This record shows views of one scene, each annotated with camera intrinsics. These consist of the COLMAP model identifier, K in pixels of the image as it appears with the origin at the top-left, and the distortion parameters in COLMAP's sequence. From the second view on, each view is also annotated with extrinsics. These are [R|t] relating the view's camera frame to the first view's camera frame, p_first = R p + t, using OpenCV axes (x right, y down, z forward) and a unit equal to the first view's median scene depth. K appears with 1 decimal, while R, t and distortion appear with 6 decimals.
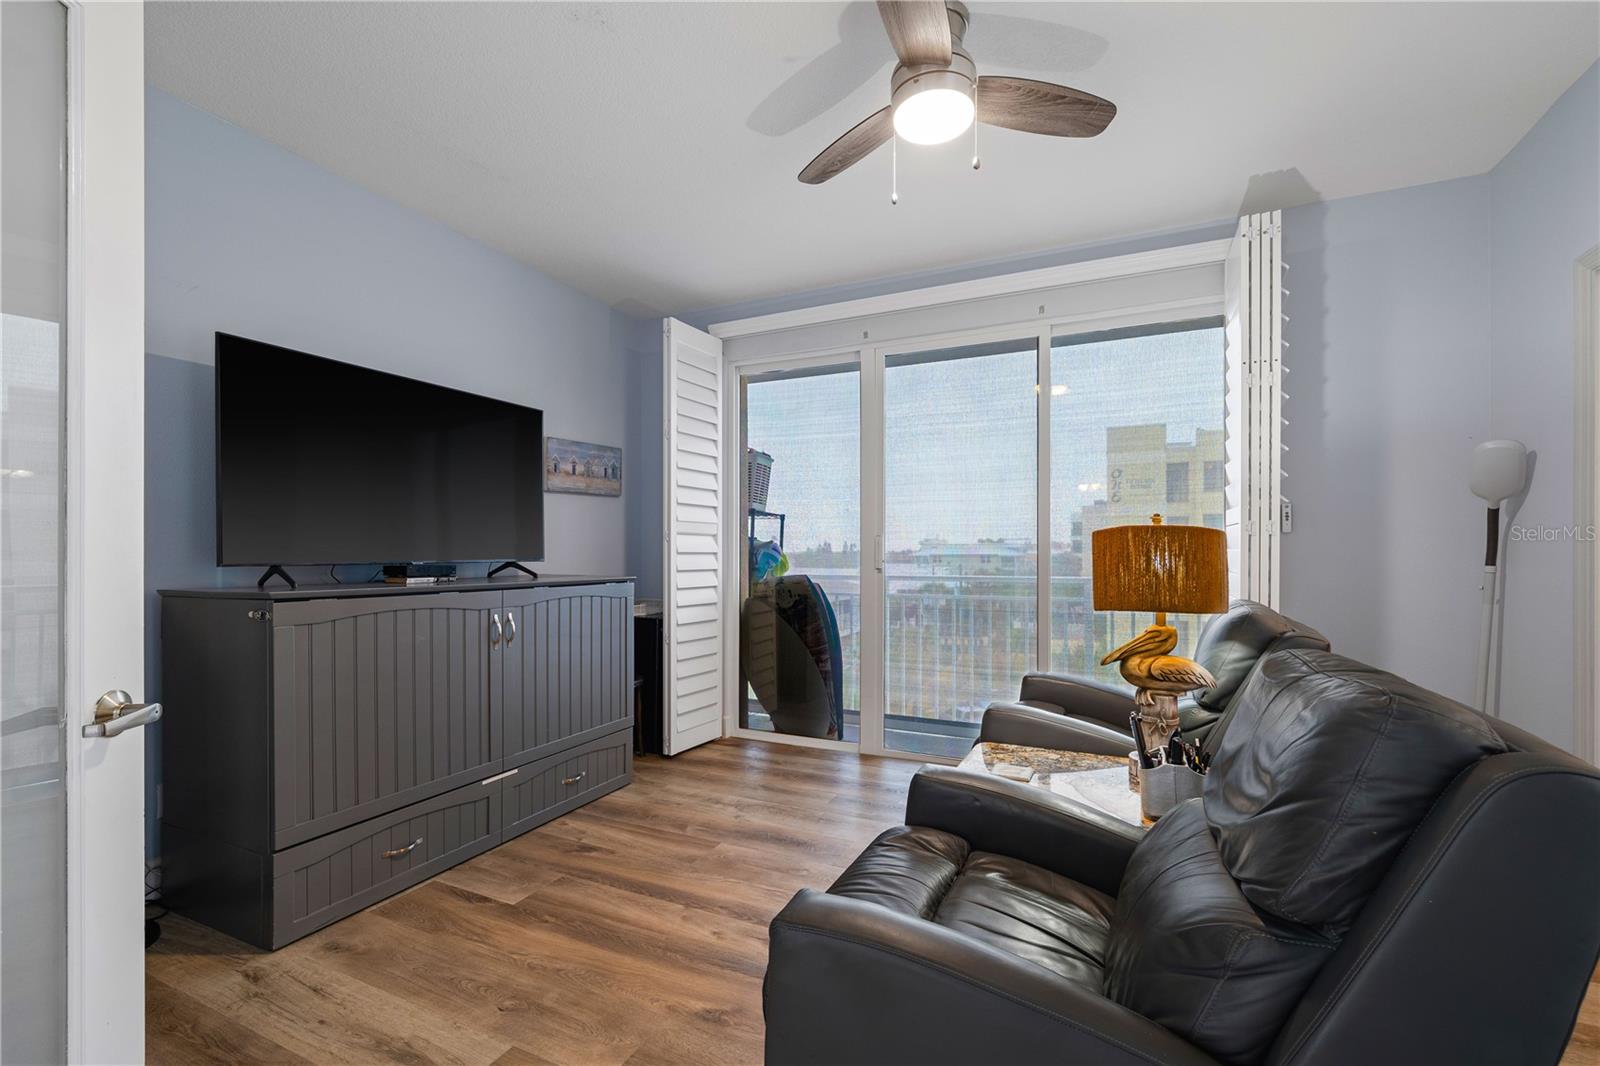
lens RADIAL K [[667.1, 0, 795.2], [0, 667.1, 531.4], [0, 0, 1]] dist [-0.004147, -0.000374]
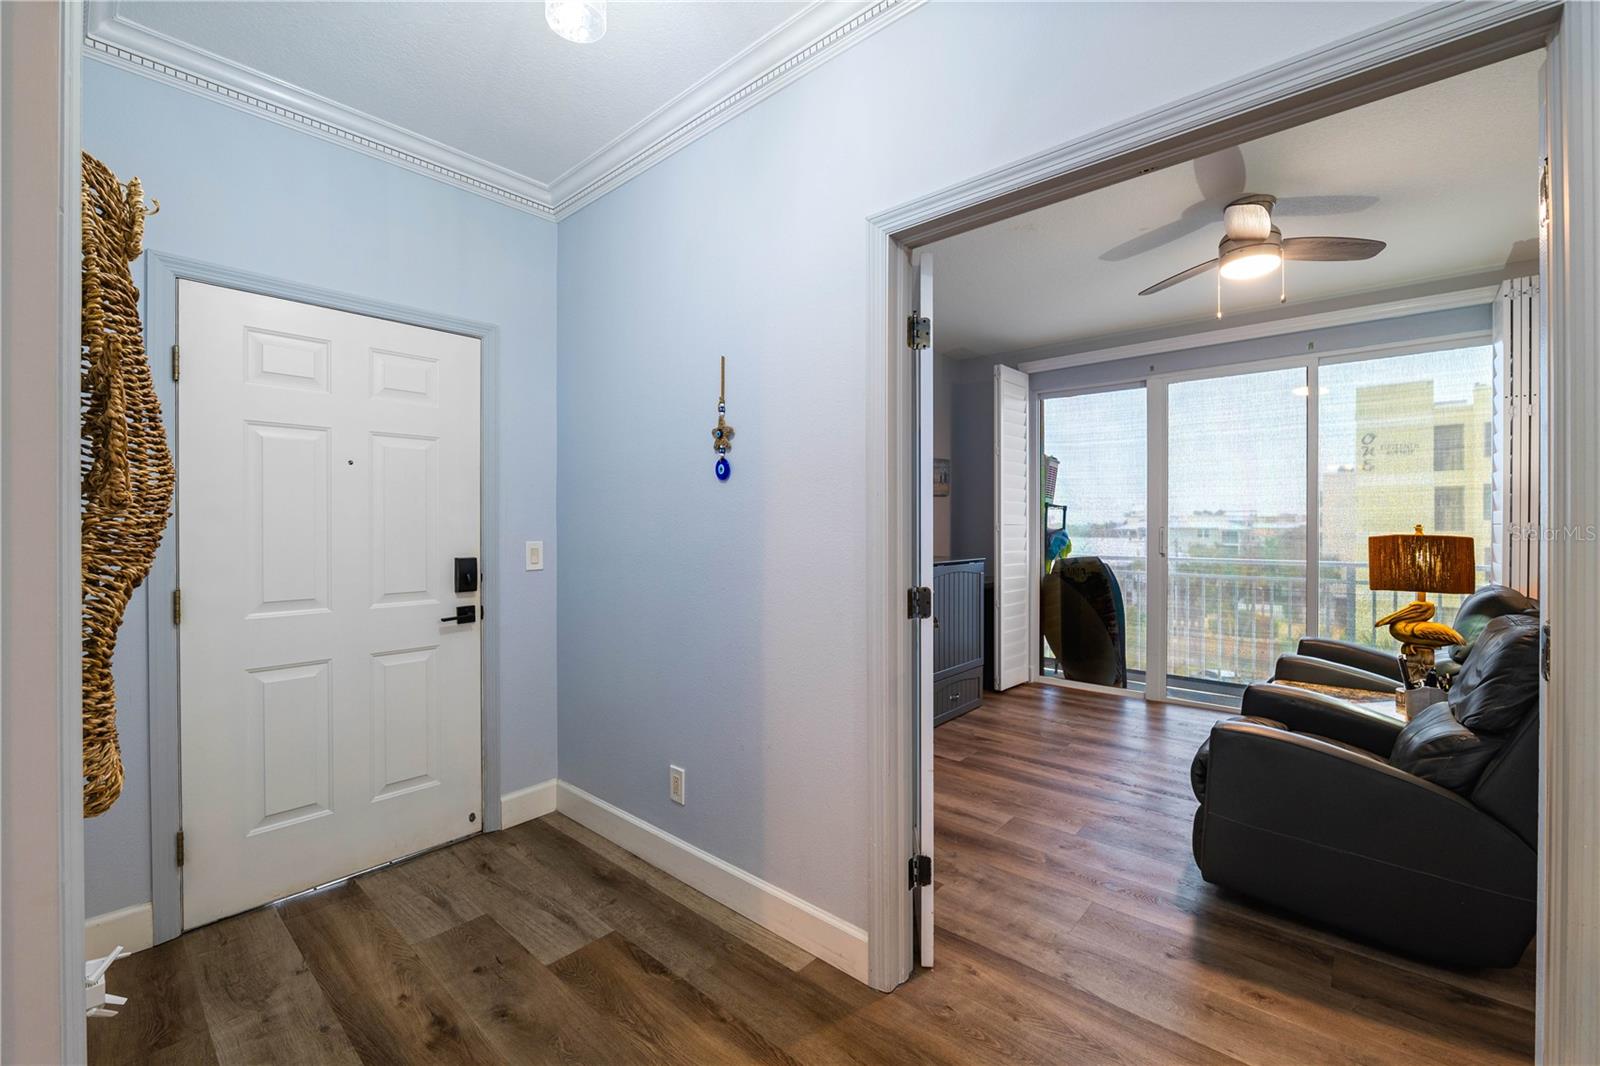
lens RADIAL K [[650.1, 0, 860.3], [0, 650.1, 524.7], [0, 0, 1]] dist [-0.001084, 0.000044]
pose [[0.977399, 0.001000, -0.211401, -0.299789], [0.005189, 0.999574, 0.028720, -0.062689], [0.211340, -0.029168, 0.976977, -0.547371]]
